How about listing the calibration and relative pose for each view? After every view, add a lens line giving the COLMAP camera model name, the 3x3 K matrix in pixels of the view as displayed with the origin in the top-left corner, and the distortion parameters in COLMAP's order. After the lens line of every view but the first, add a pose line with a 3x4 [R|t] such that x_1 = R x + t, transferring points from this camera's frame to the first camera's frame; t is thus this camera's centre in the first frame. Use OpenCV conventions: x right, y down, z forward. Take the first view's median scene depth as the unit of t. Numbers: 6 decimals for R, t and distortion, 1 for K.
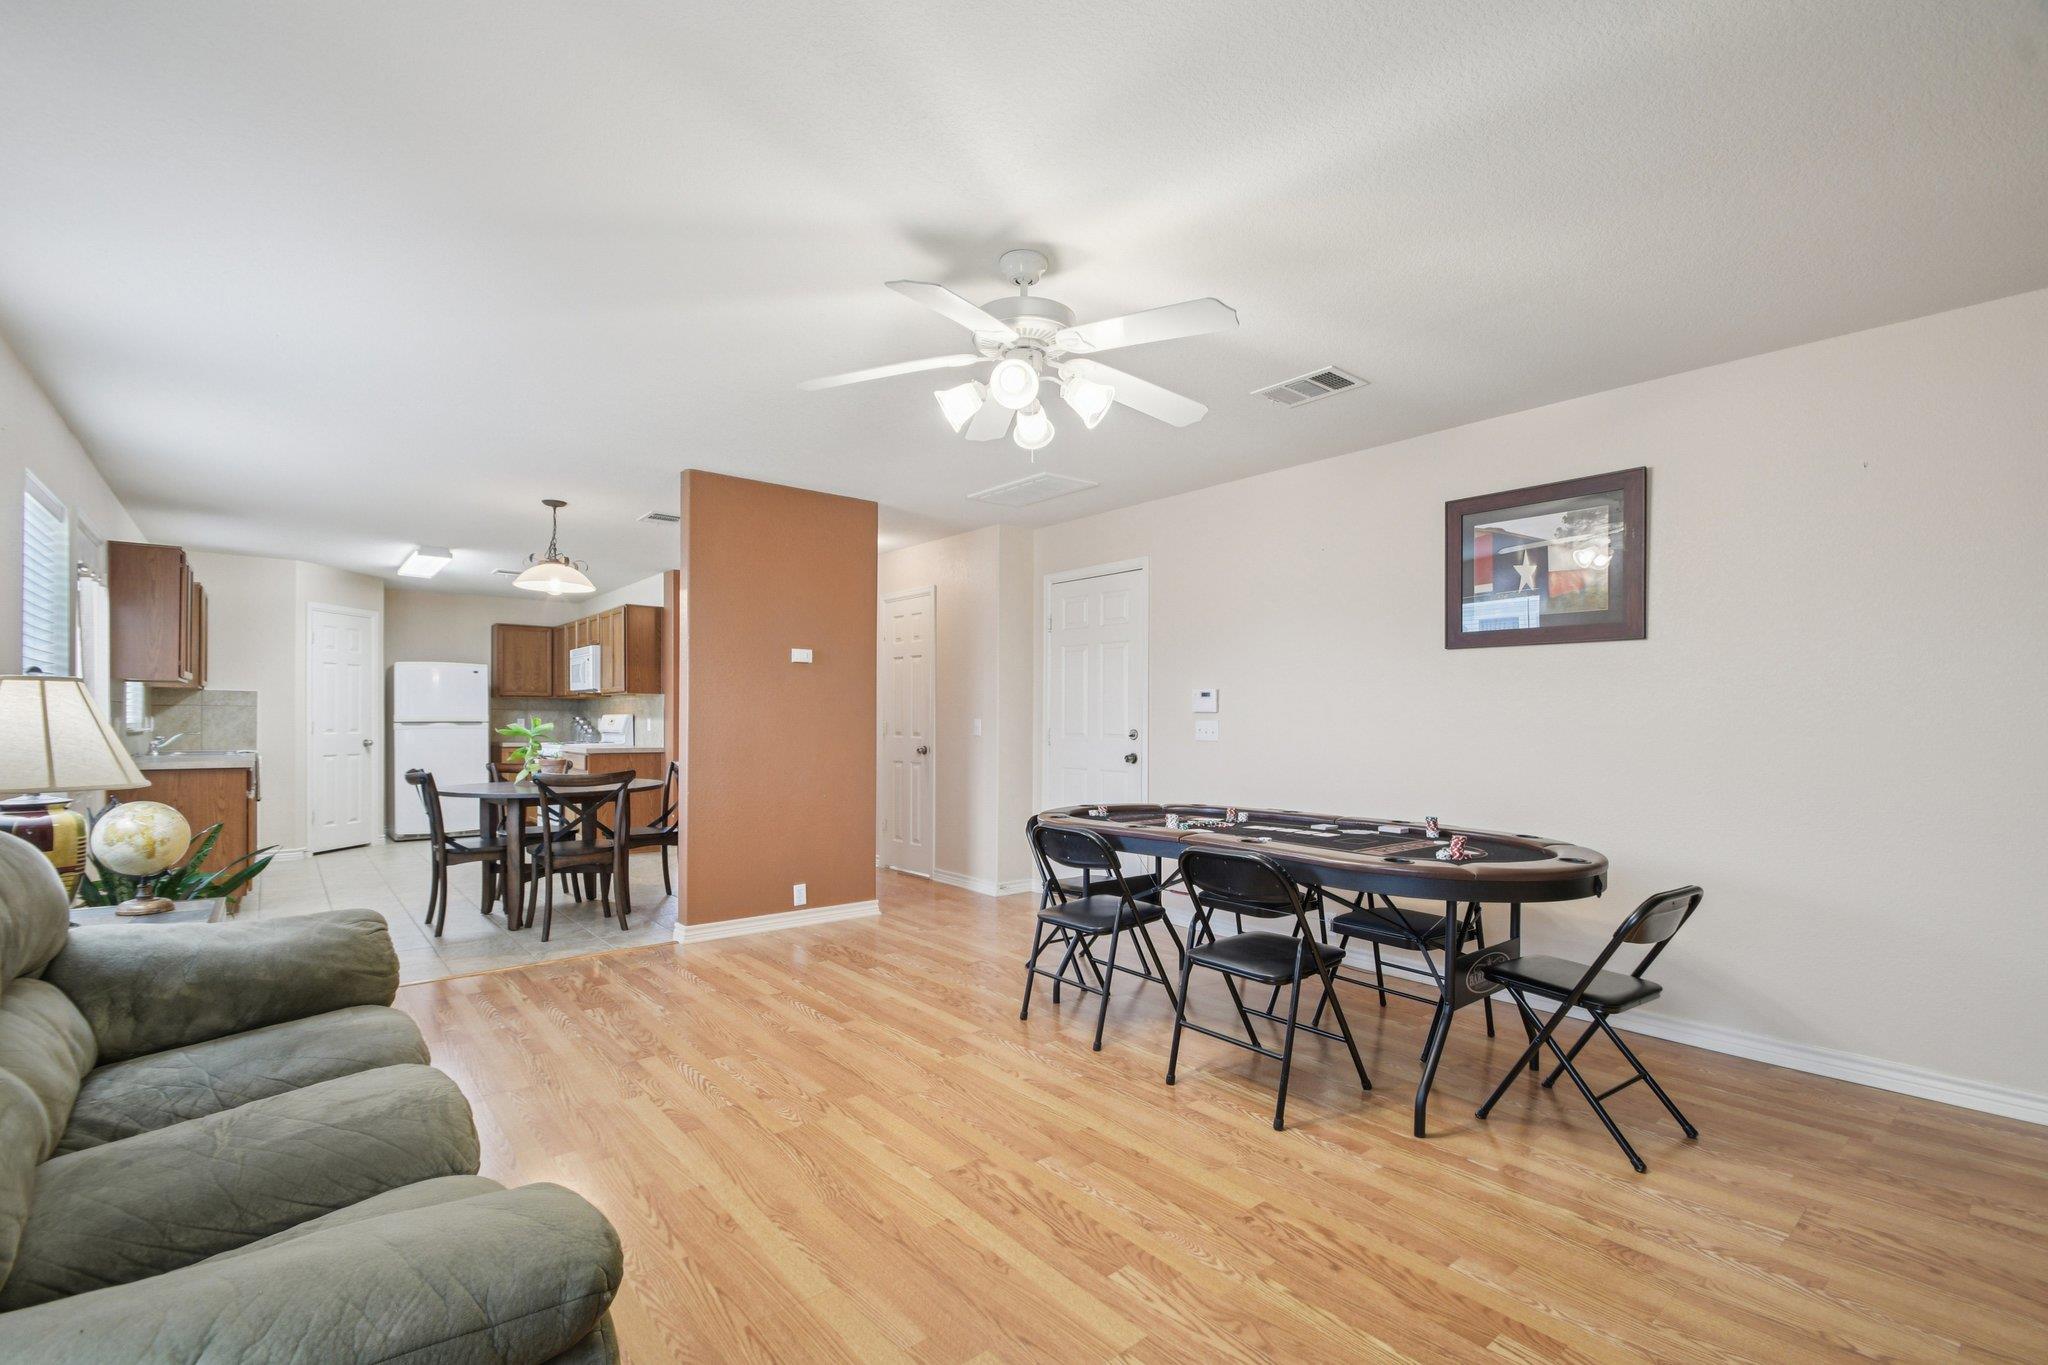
lens RADIAL K [[907.3, 0, 1018.6], [0, 907.3, 725.2], [0, 0, 1]] dist [0.000509, -0.000283]
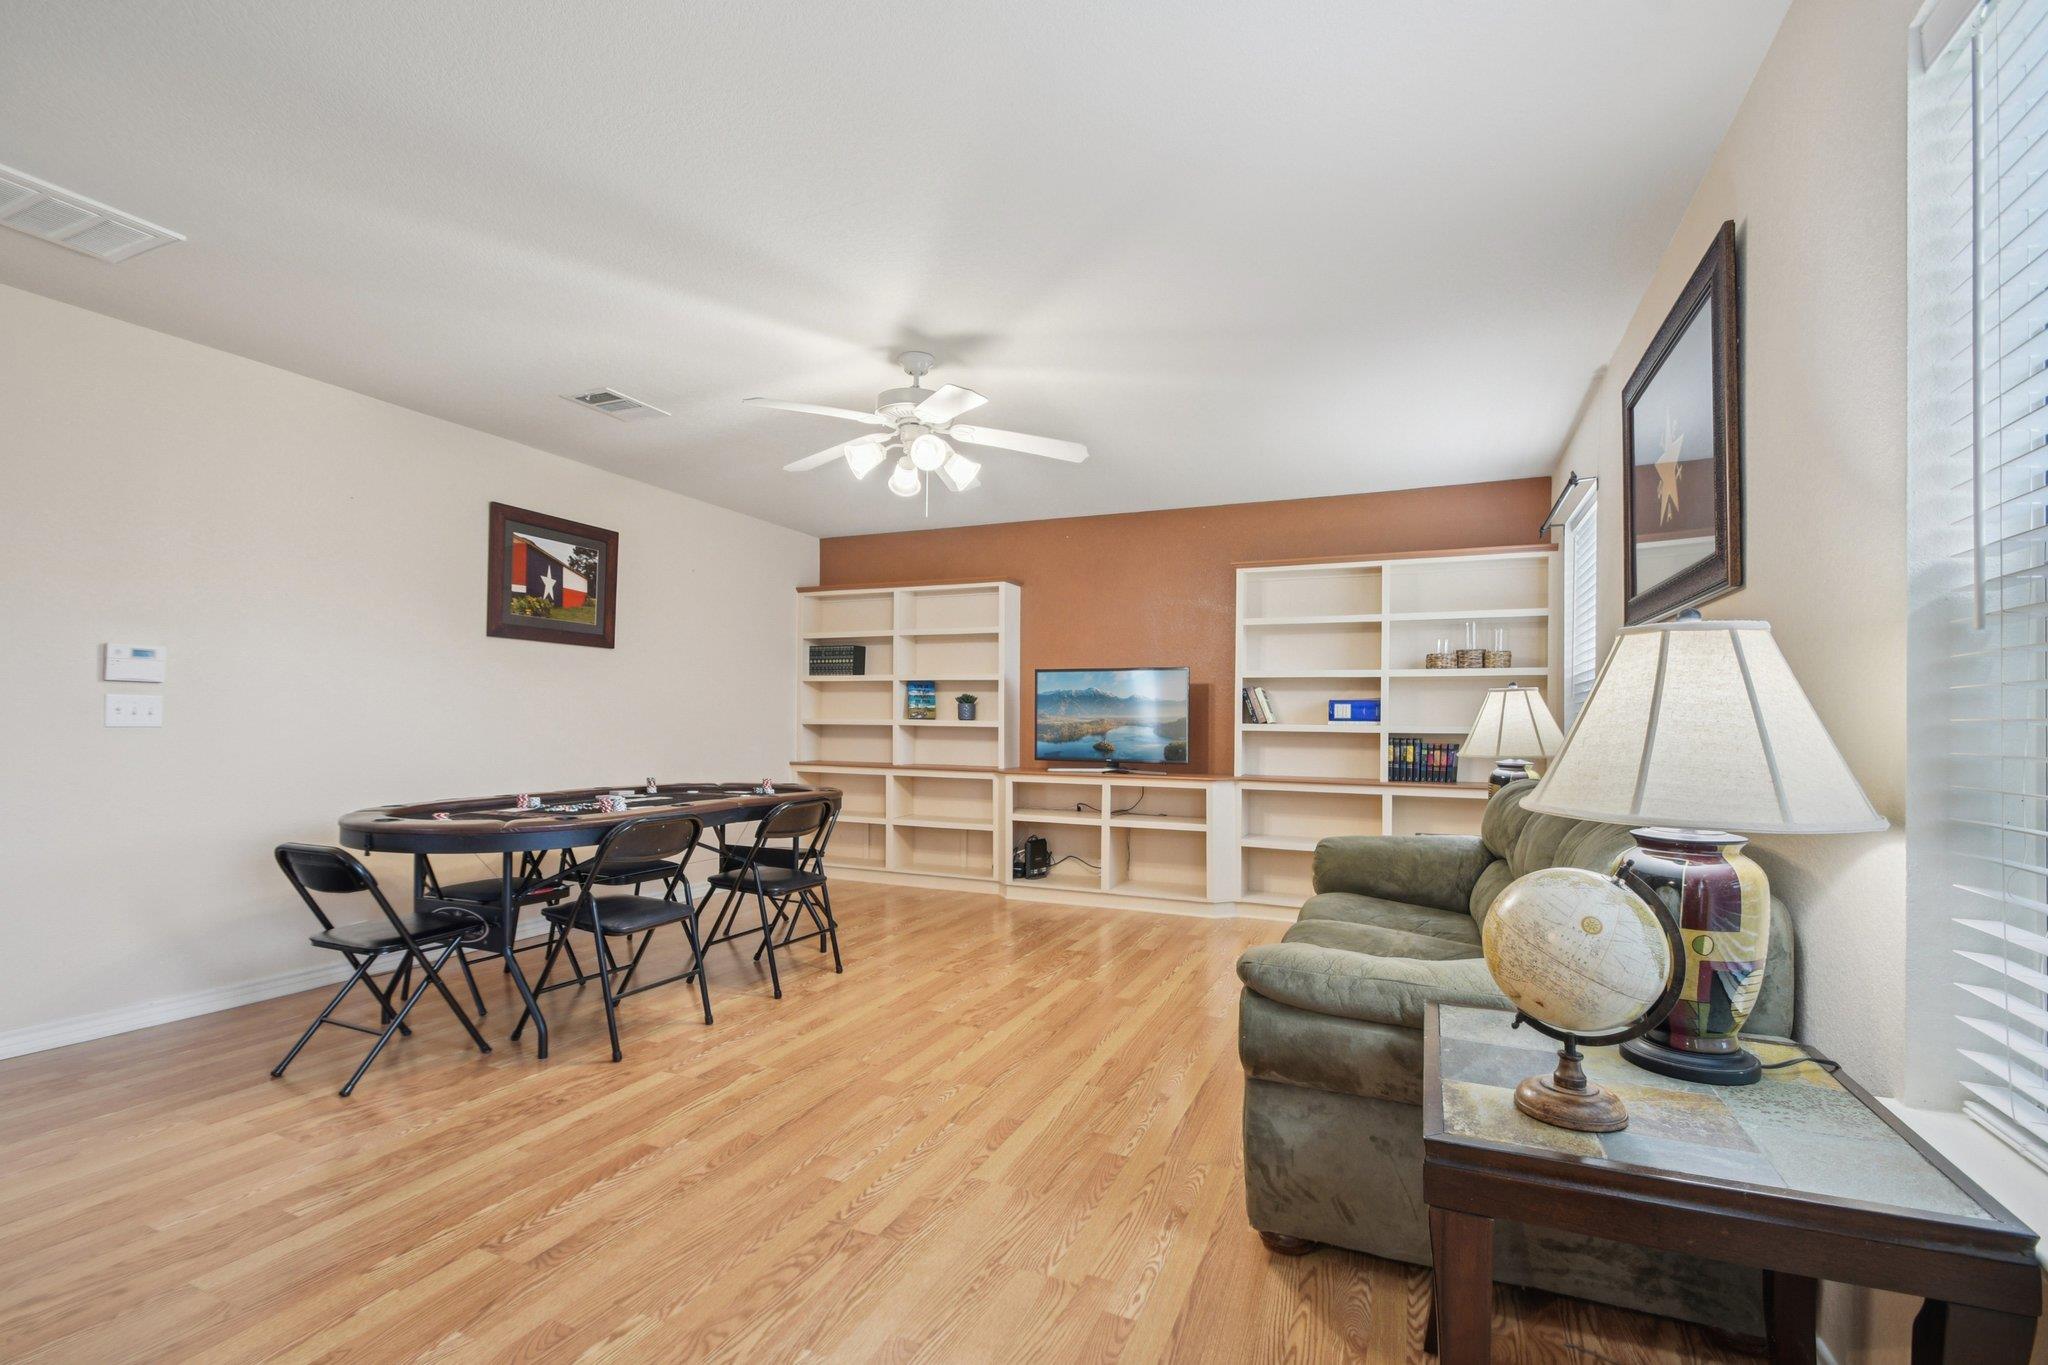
lens RADIAL K [[928.1, 0, 1020.8], [0, 928.1, 712.7], [0, 0, 1]] dist [0.000653, -0.000154]
pose [[-0.454012, -0.001617, 0.890994, -0.988113], [-0.006753, 0.999976, -0.001626, 0.006432], [-0.890970, -0.006755, -0.454012, 1.145666]]
